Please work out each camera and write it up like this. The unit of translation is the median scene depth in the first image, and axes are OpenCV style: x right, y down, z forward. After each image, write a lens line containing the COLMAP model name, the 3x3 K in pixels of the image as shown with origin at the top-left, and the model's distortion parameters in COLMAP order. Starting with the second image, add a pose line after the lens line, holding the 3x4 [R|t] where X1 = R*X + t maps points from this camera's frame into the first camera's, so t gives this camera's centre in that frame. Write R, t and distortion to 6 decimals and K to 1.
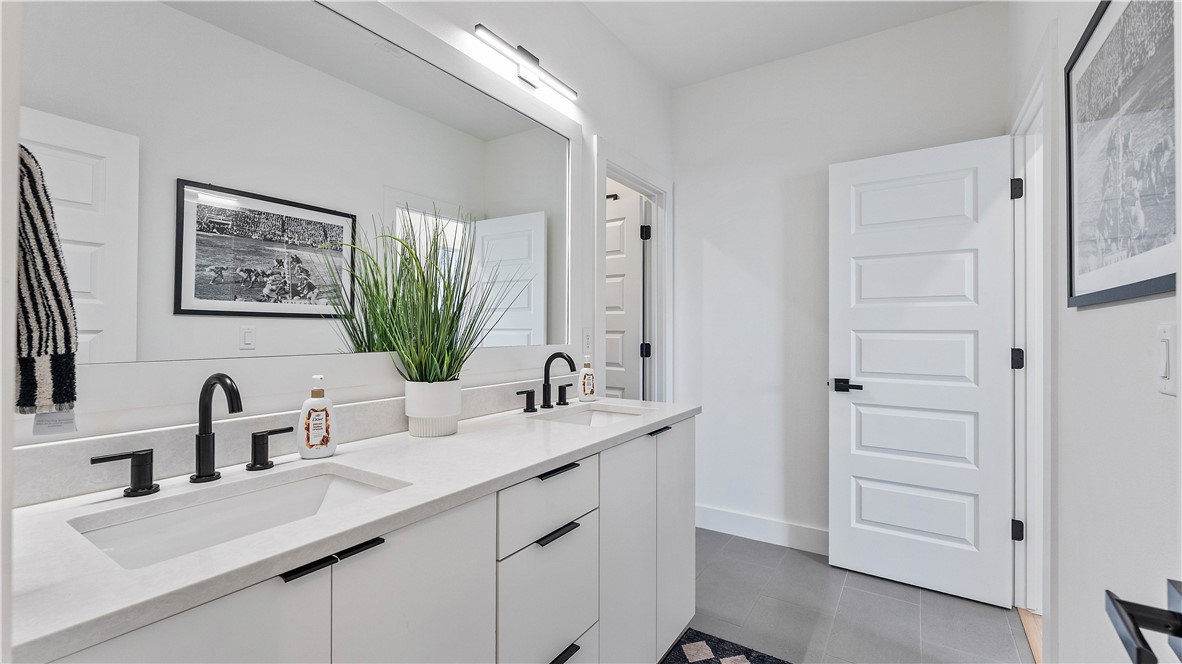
lens RADIAL K [[506.1, 0, 587.1], [0, 506.1, 328.9], [0, 0, 1]] dist [-0.000428, -0.000003]
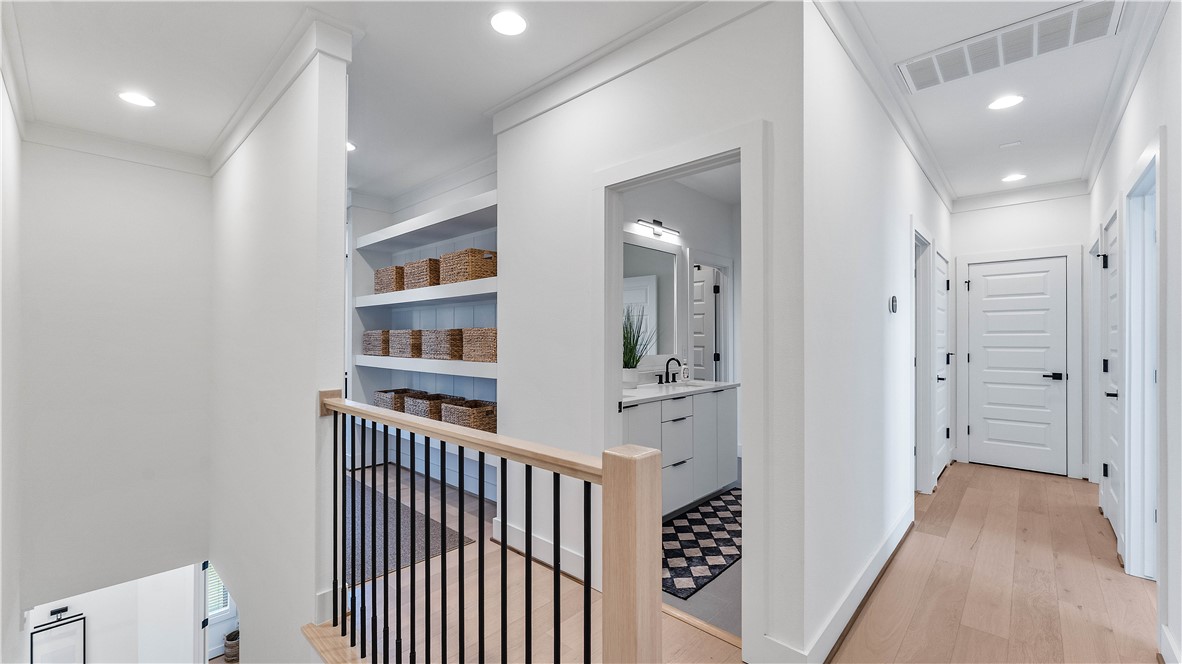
lens RADIAL K [[475.7, 0, 590.5], [0, 475.7, 342.1], [0, 0, 1]] dist [0.002114, 0.000816]
pose [[0.985203, -0.005791, -0.171293, -0.046695], [0.007285, 0.999941, 0.008092, -0.035966], [0.171236, -0.009221, 0.985187, -0.960690]]
